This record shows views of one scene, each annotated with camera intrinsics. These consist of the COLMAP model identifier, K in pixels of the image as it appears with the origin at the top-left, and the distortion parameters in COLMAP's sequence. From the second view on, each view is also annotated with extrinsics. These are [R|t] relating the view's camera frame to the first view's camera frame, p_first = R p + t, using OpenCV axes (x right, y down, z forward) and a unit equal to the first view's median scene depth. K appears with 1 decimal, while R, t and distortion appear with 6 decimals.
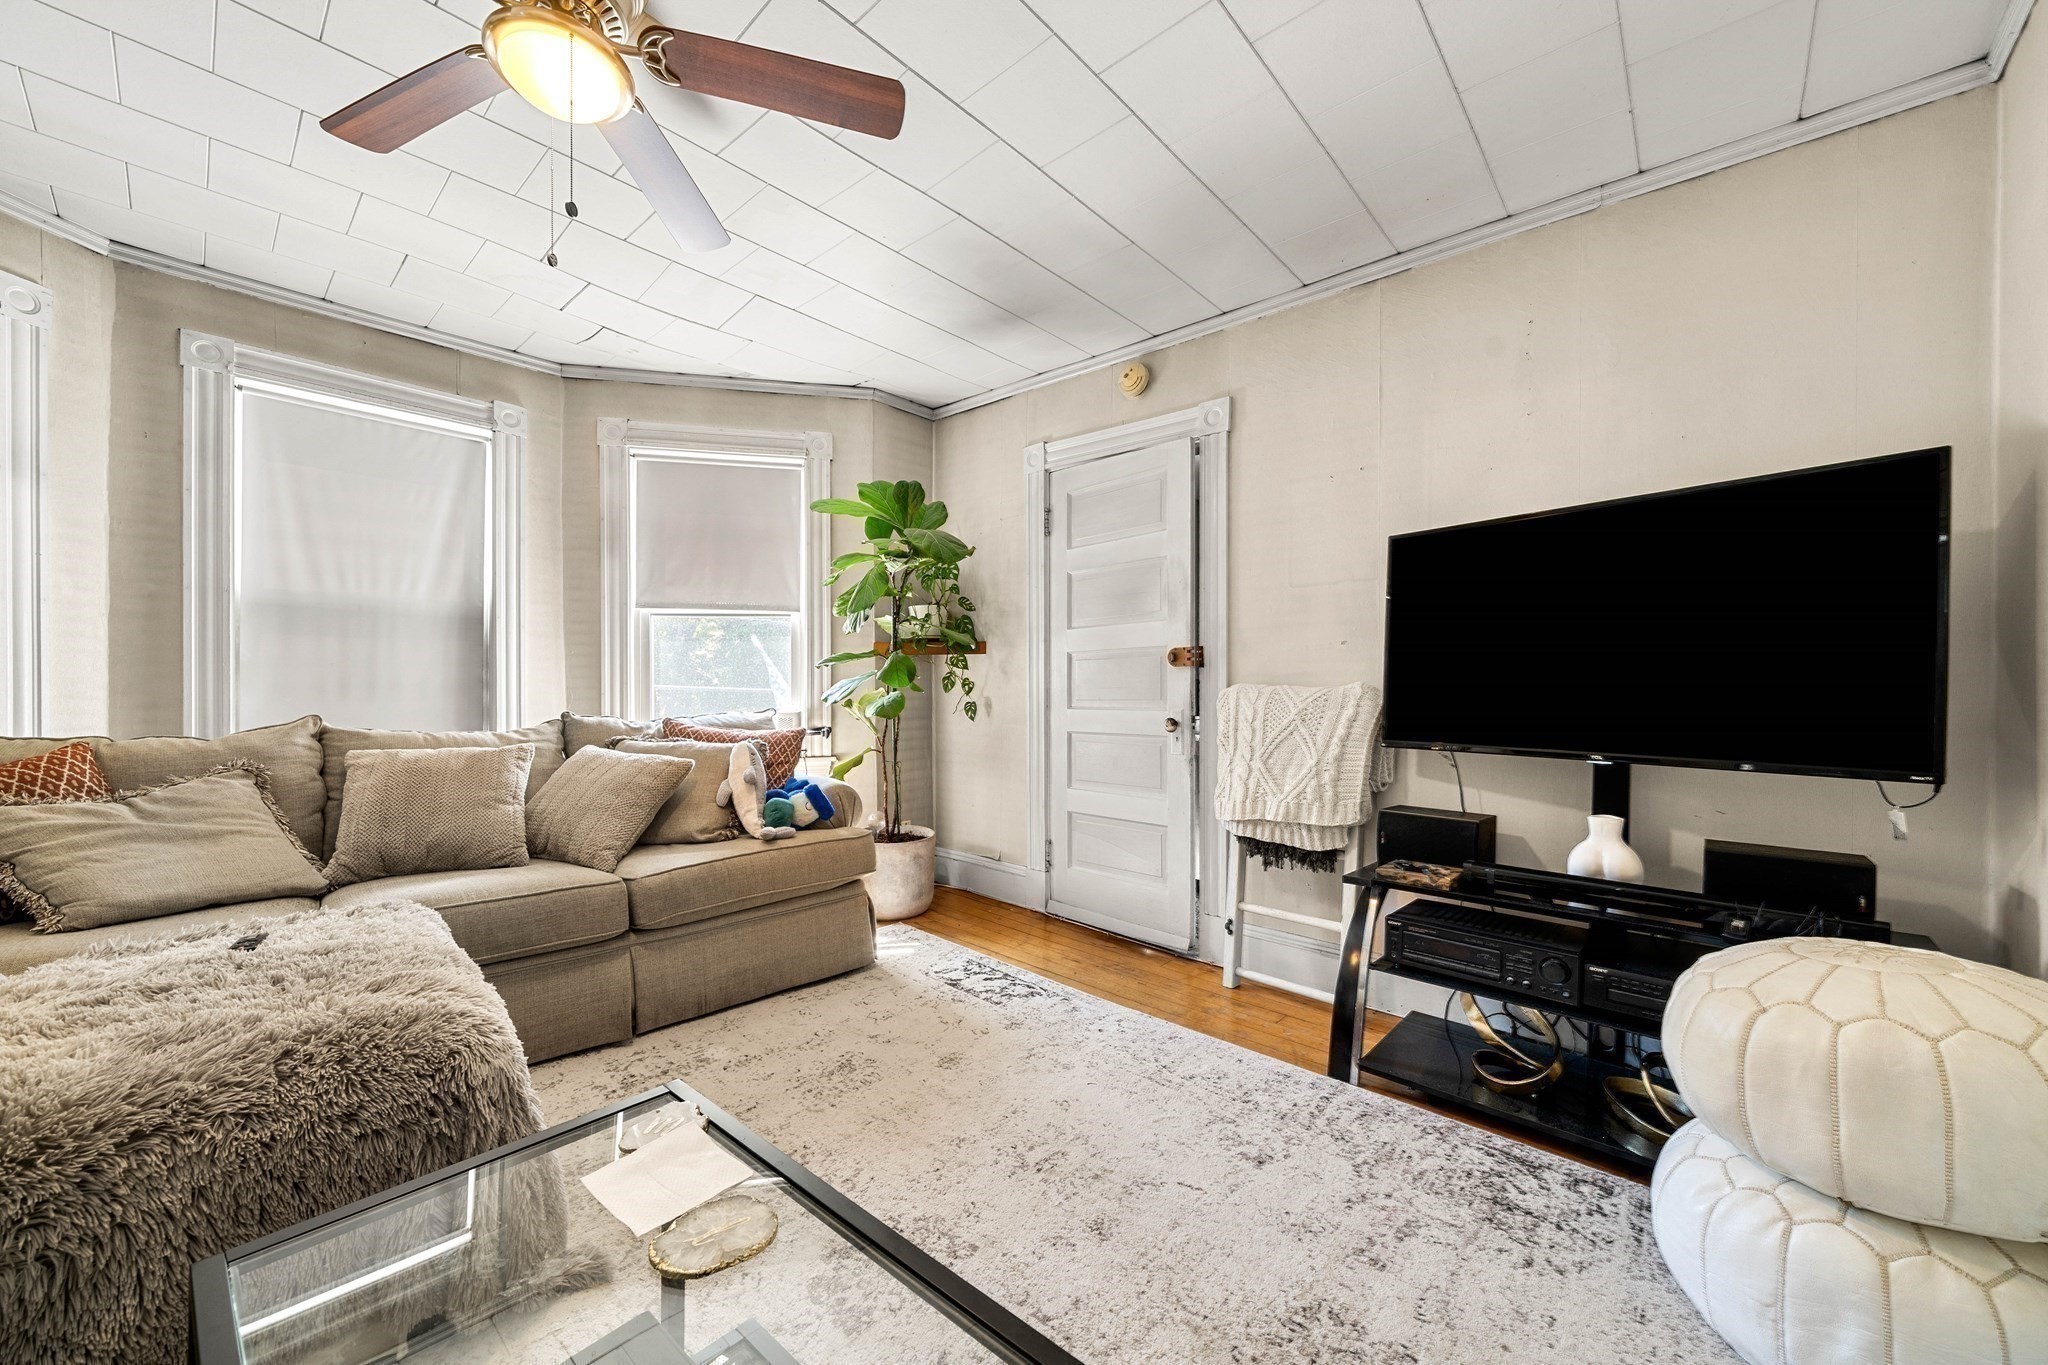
lens RADIAL K [[777.0, 0, 1022.1], [0, 777.0, 687.8], [0, 0, 1]] dist [0.000437, -0.000291]
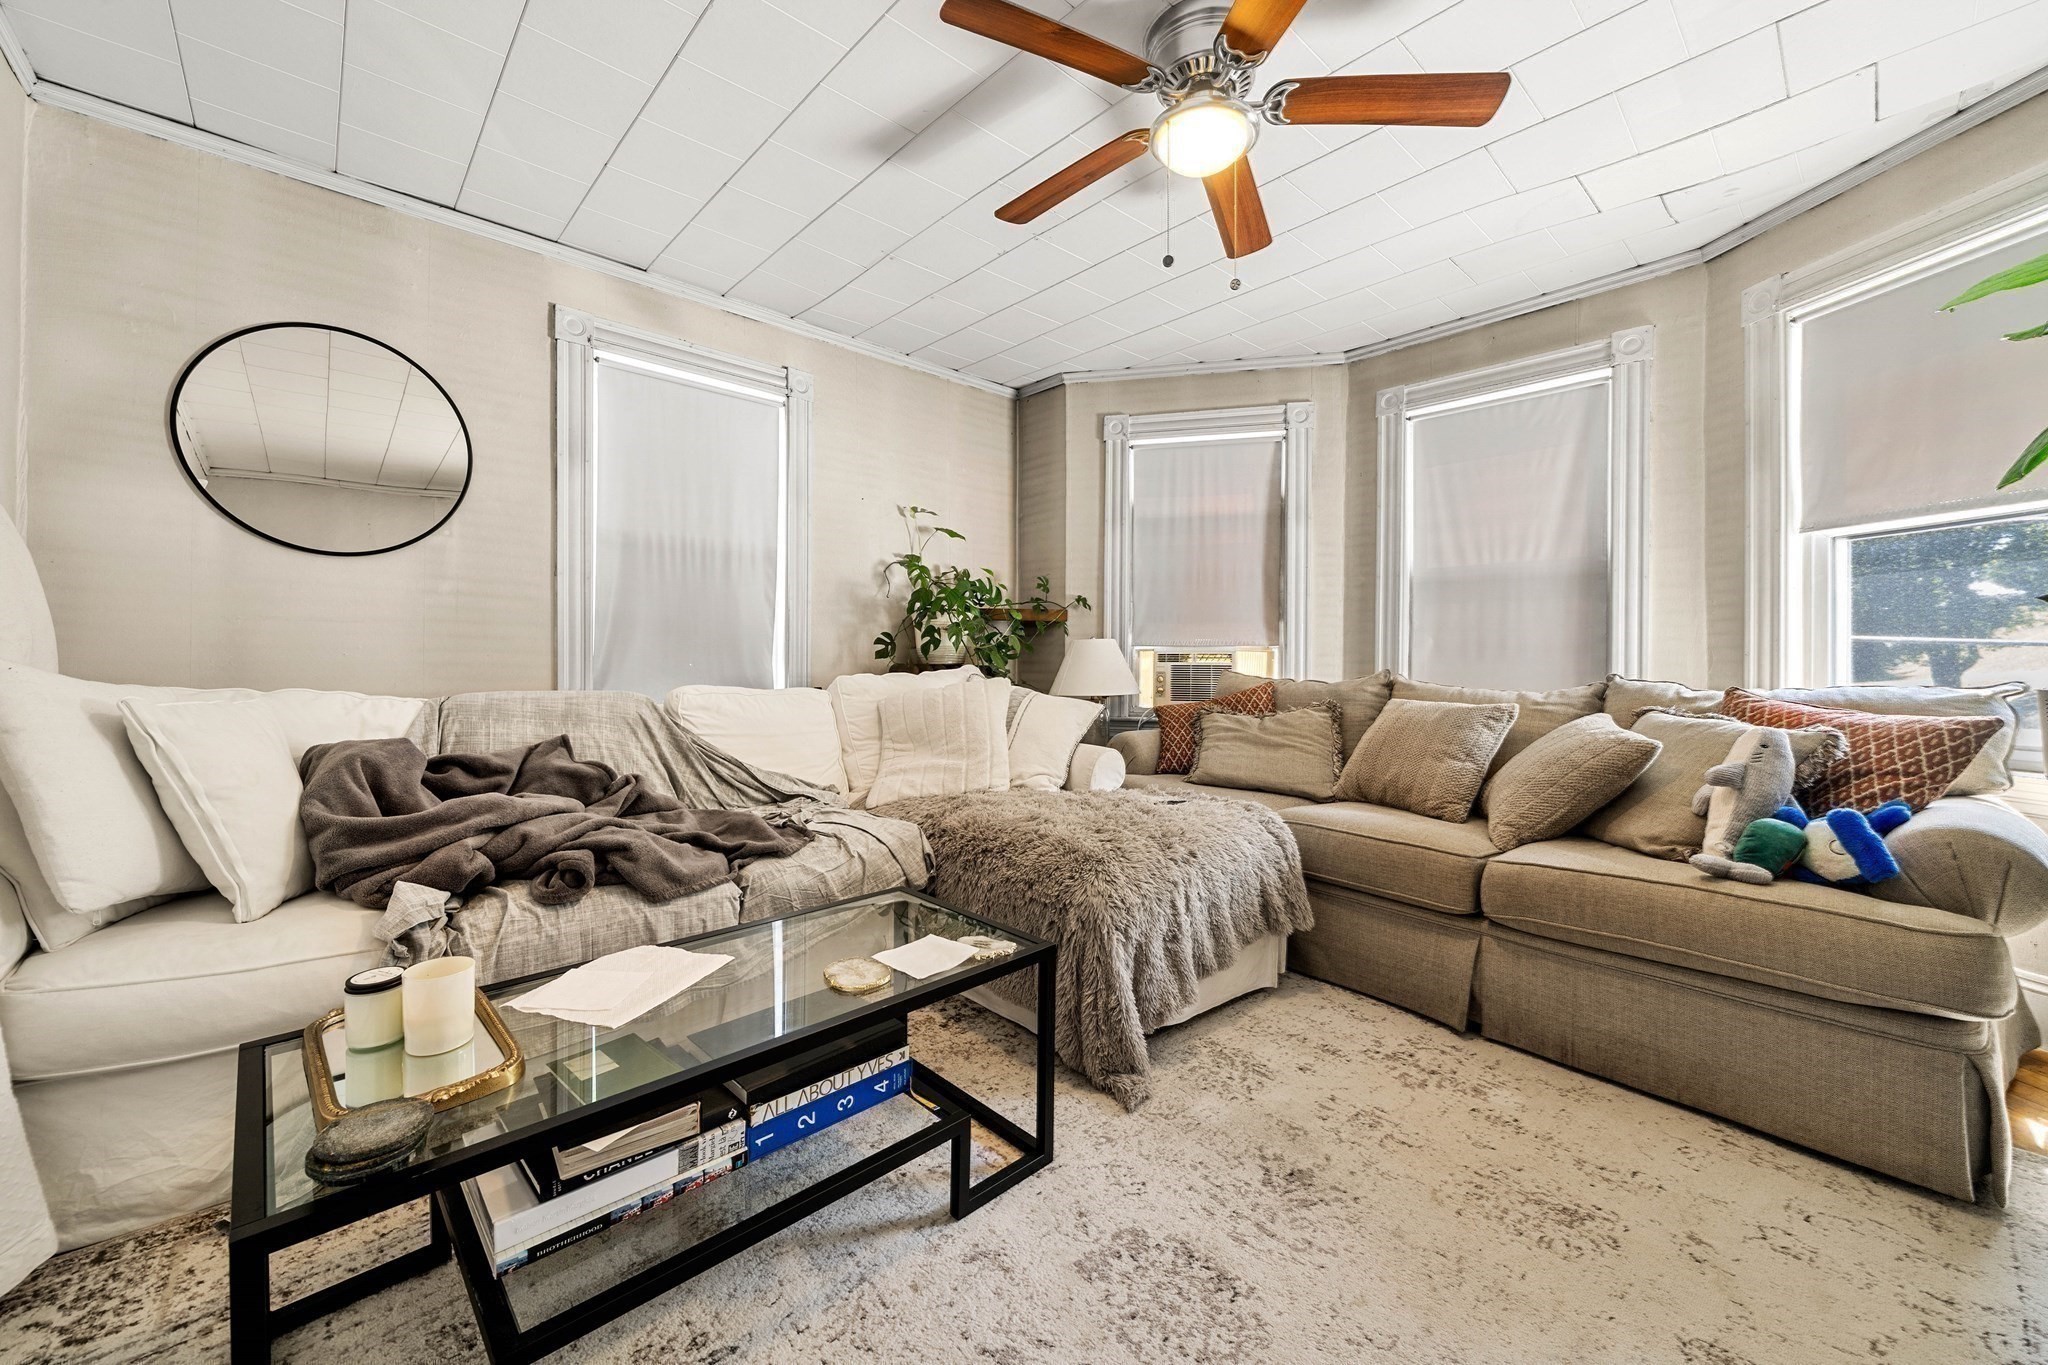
lens RADIAL K [[777.0, 0, 998.0], [0, 777.0, 652.7], [0, 0, 1]] dist [0.000437, -0.000291]
pose [[-0.103136, -0.002056, -0.994665, 0.343763], [-0.001612, 0.999997, -0.001899, 0.010167], [0.994666, 0.001408, -0.103139, 0.423387]]
